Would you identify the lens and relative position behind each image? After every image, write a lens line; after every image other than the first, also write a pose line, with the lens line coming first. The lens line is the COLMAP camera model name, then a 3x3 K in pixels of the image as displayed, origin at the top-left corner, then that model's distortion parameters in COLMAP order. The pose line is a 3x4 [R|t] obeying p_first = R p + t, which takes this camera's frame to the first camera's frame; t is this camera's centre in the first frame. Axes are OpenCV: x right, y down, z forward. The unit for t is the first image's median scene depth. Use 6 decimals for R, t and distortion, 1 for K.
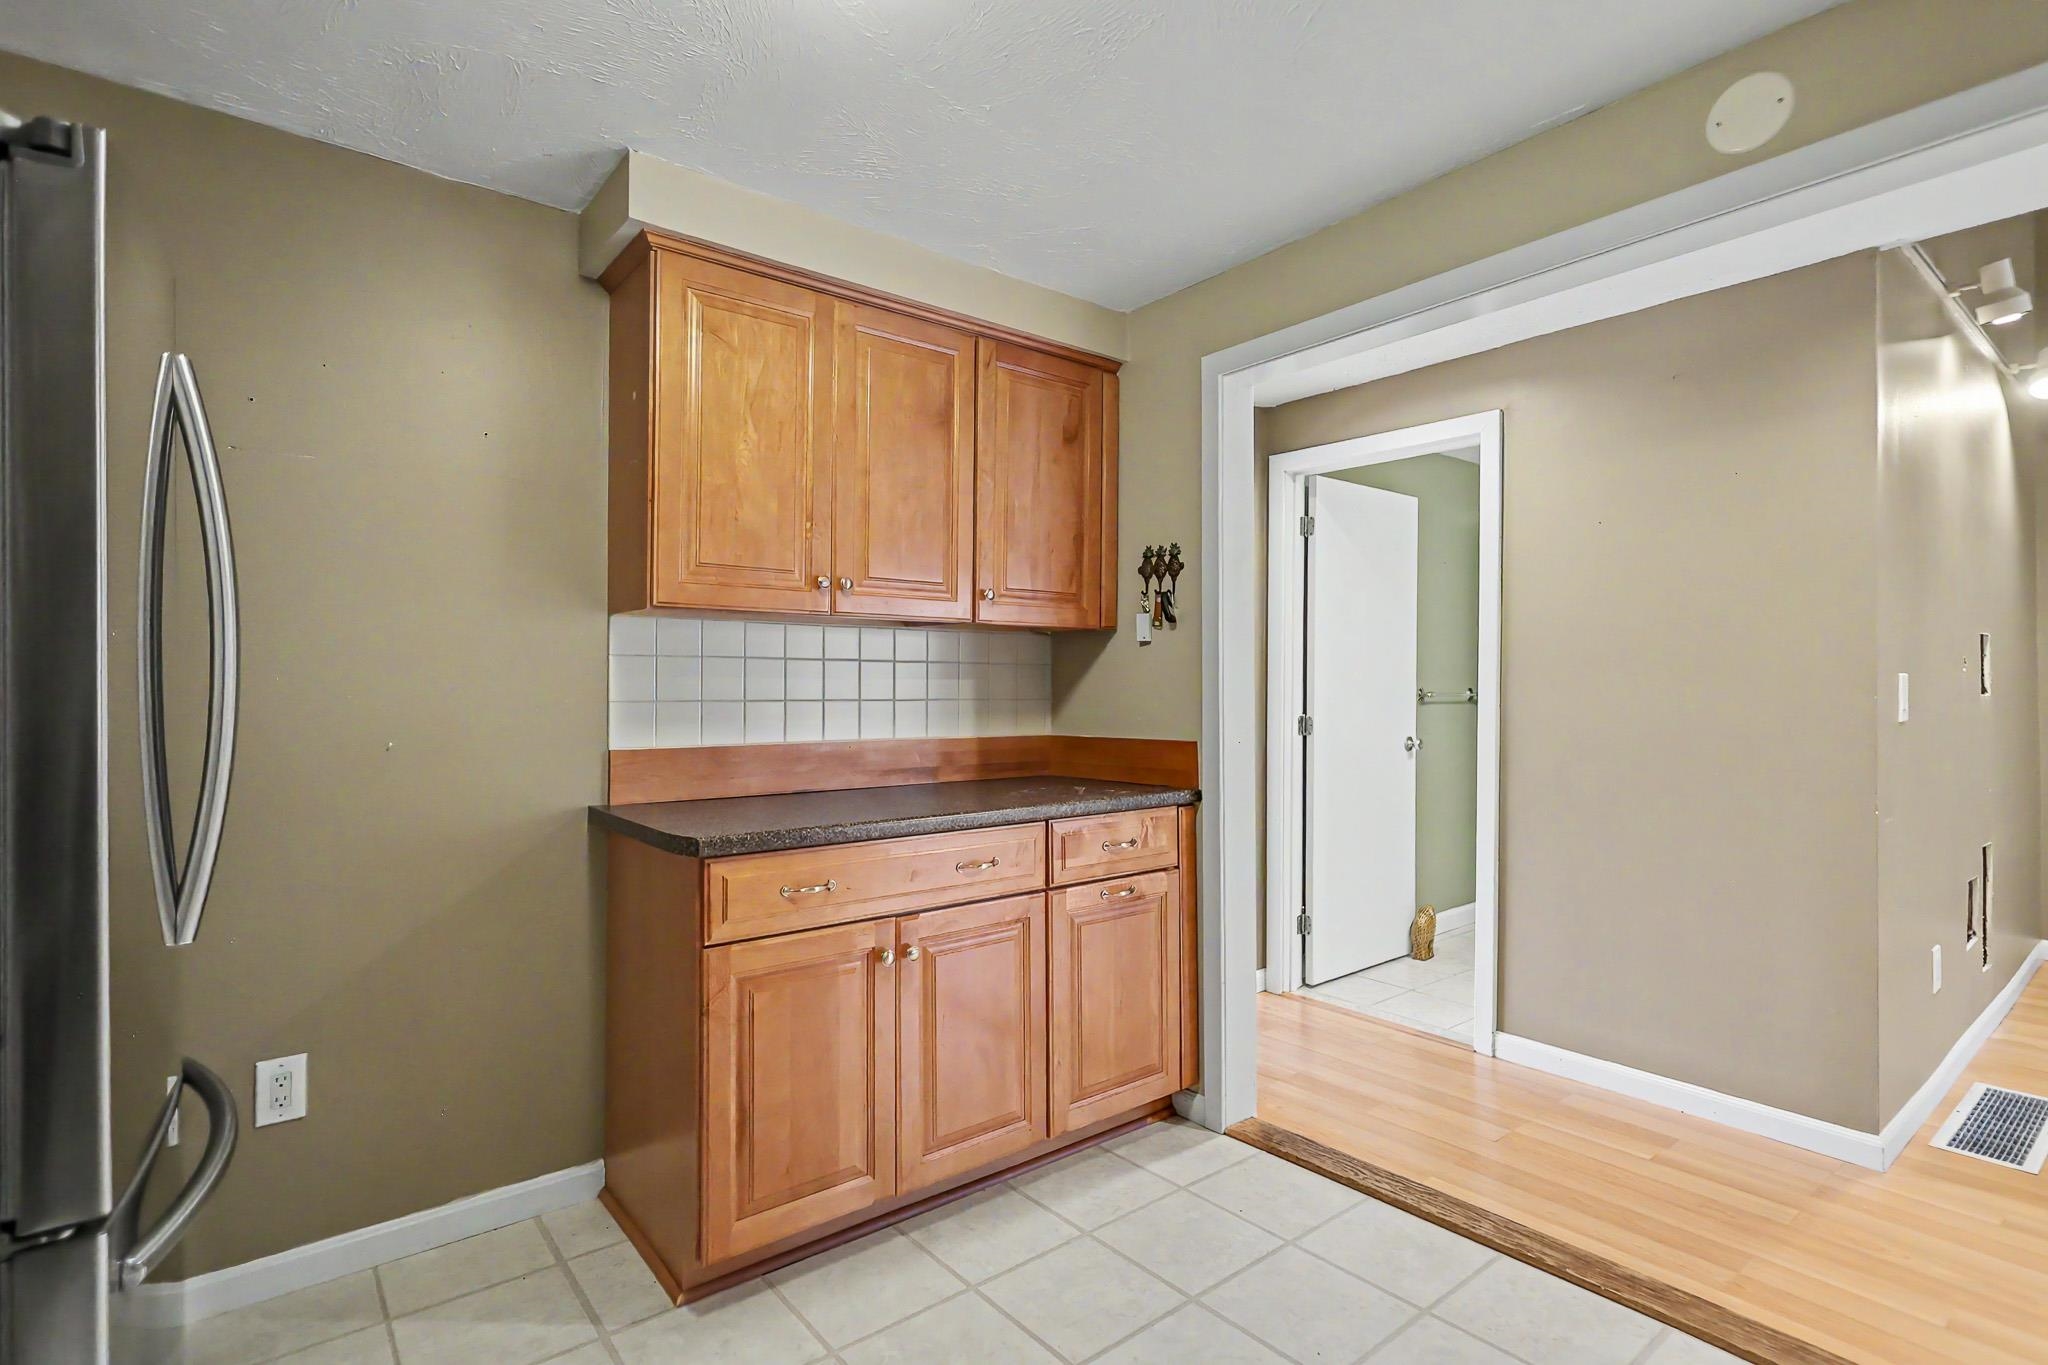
lens RADIAL K [[1003.9, 0, 1024.0], [0, 1003.9, 682.5], [0, 0, 1]] dist [0.002425, 0.000588]
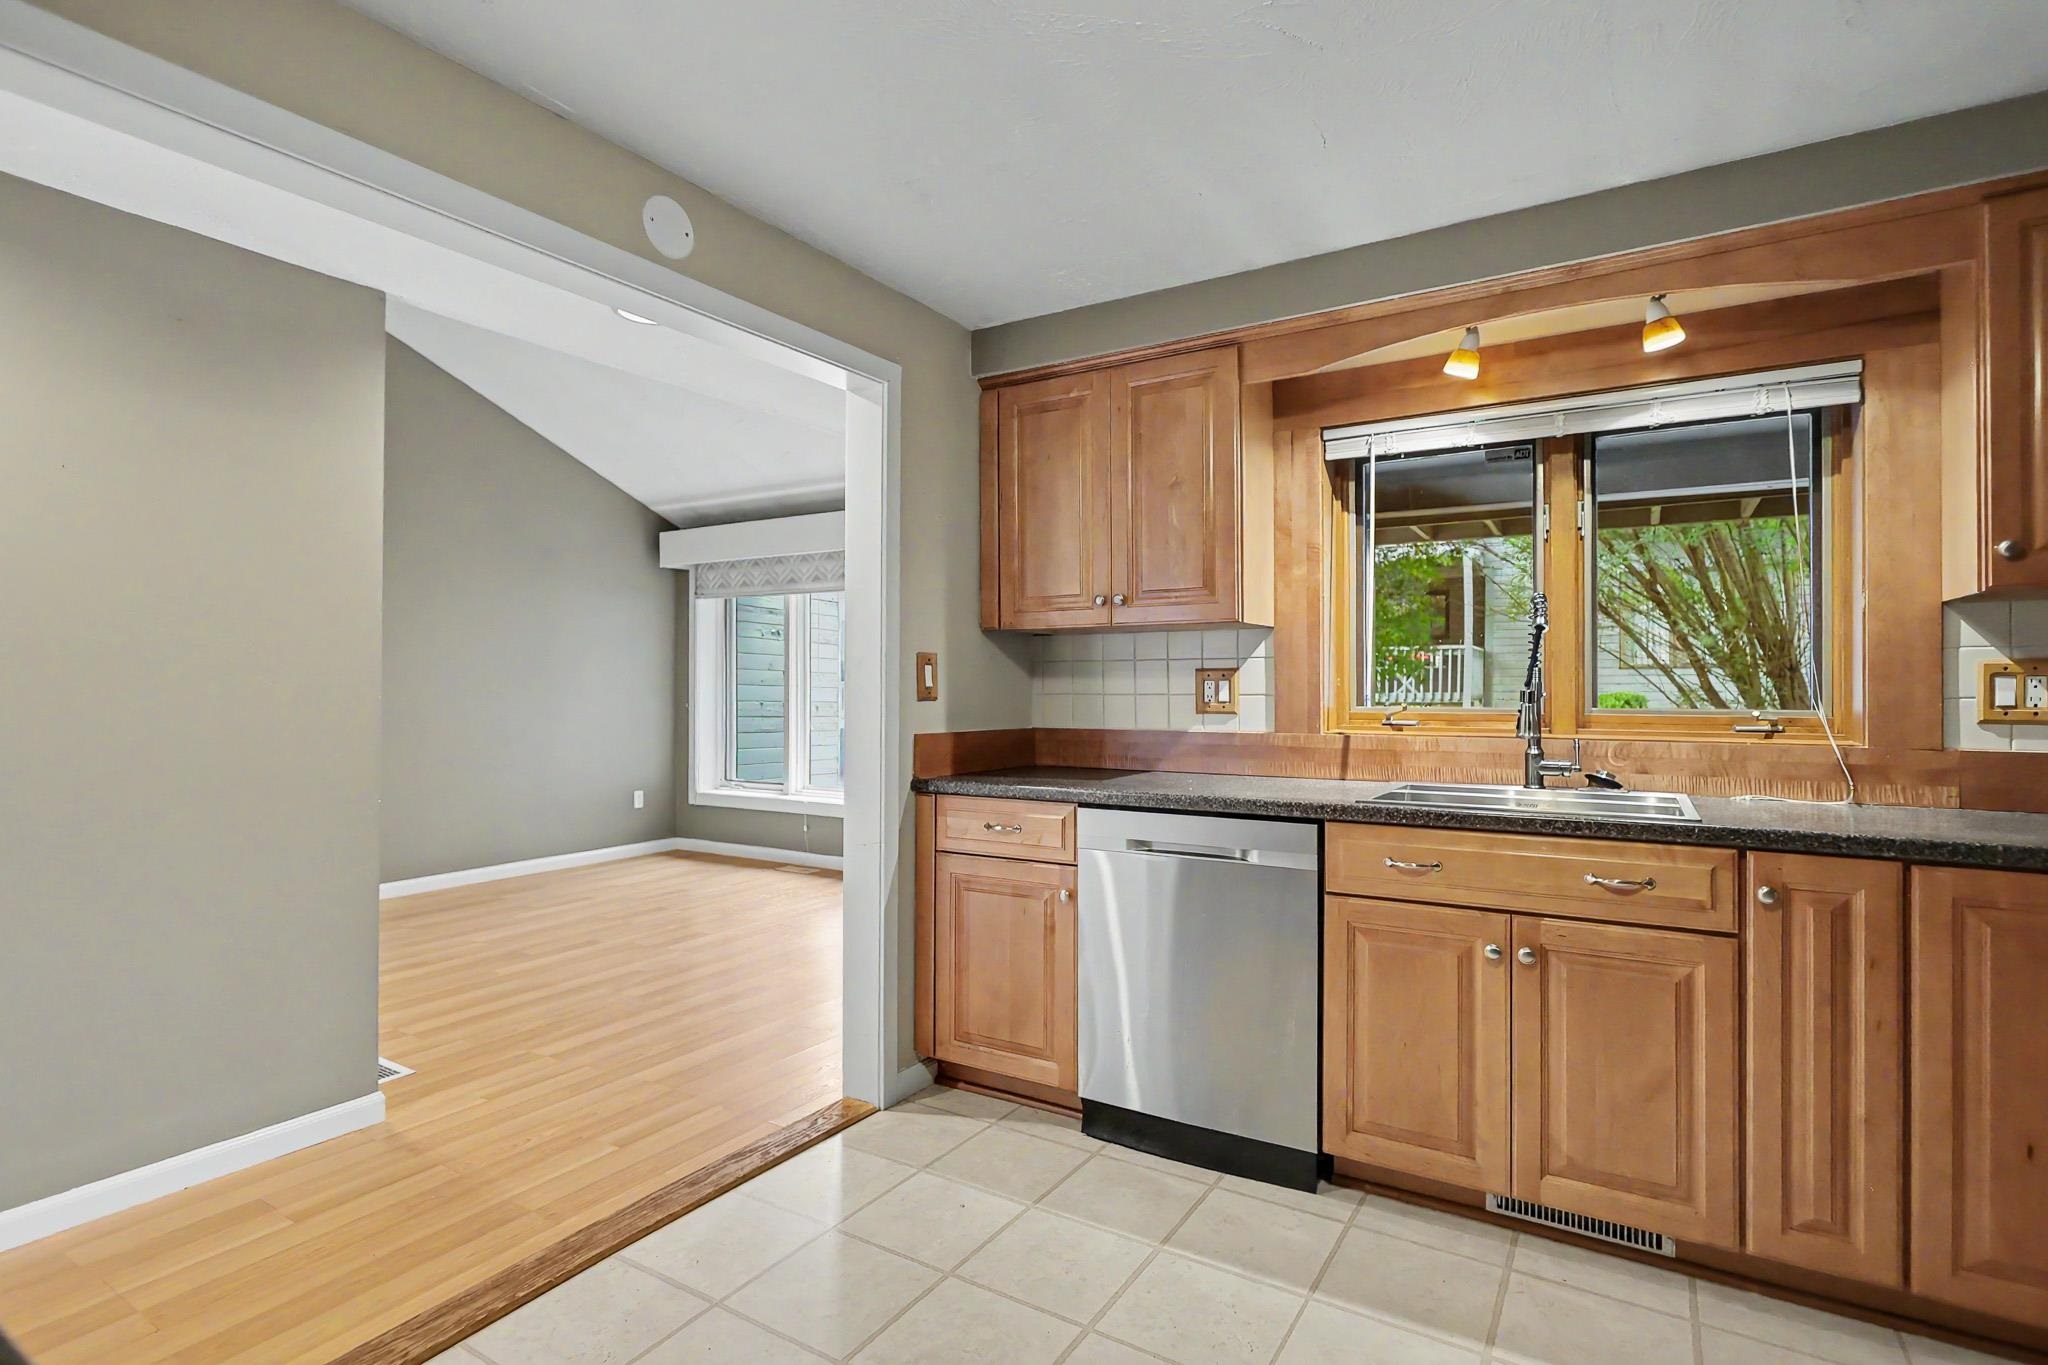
lens RADIAL K [[965.9, 0, 1042.7], [0, 965.9, 682.7], [0, 0, 1]] dist [0.000053, -0.000050]
pose [[-0.346359, 0.005491, 0.938086, -0.399666], [-0.003083, 0.999971, -0.006991, 0.012408], [-0.938097, -0.005314, -0.346332, 0.708788]]
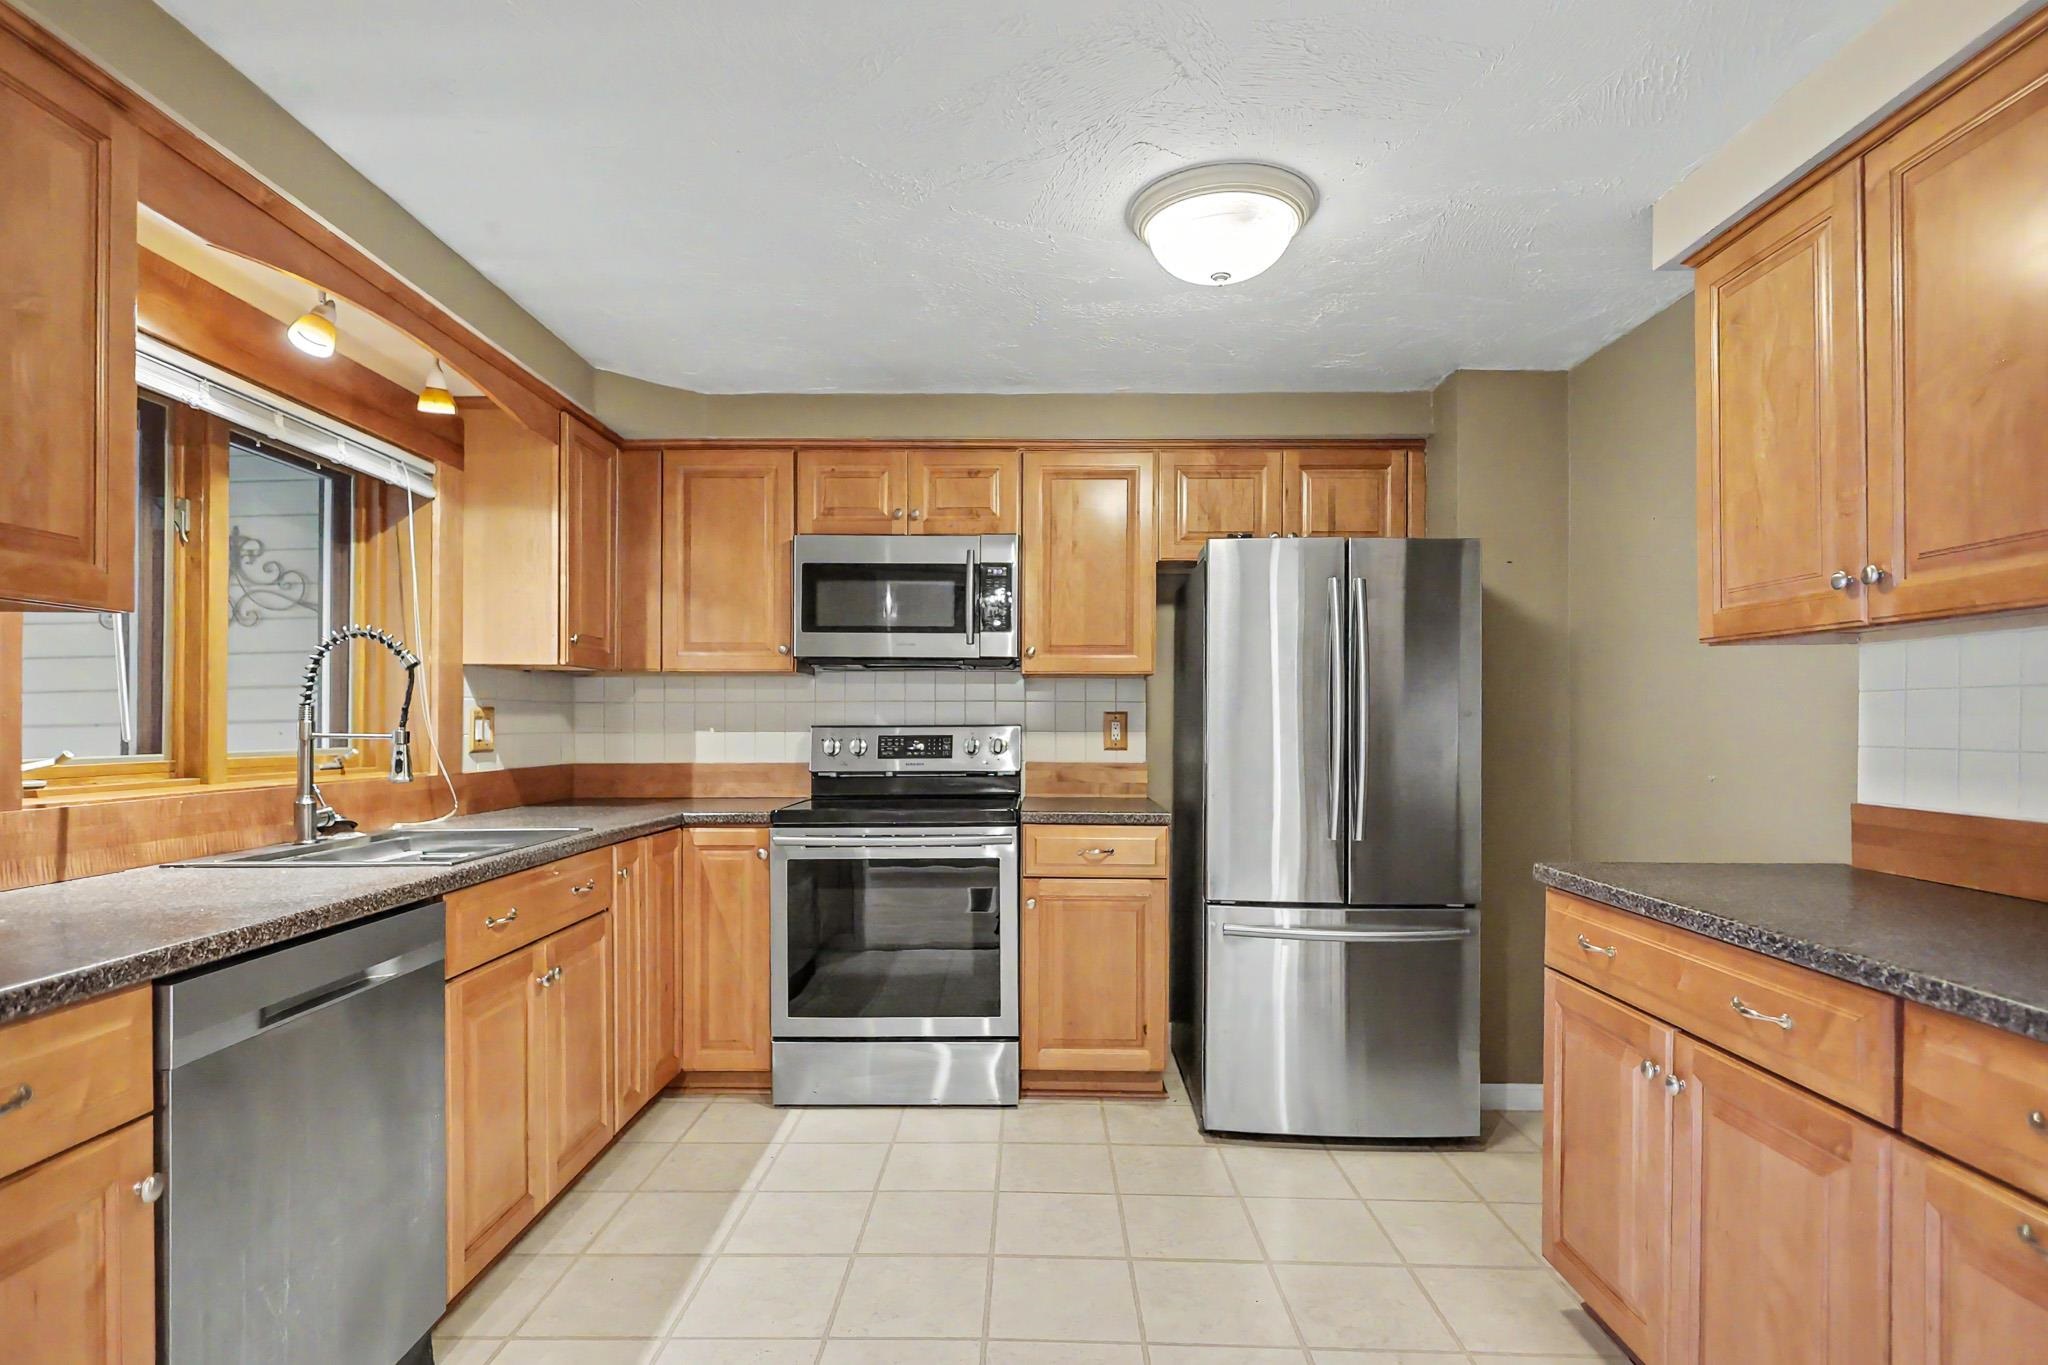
lens RADIAL K [[1015.9, 0, 1015.5], [0, 1015.9, 726.3], [0, 0, 1]] dist [0.000026, -0.000003]
pose [[-0.645331, -0.001755, -0.763901, 0.677145], [-0.003477, 0.999994, 0.000641, 0.004071], [0.763895, 0.003069, -0.645333, 0.972404]]
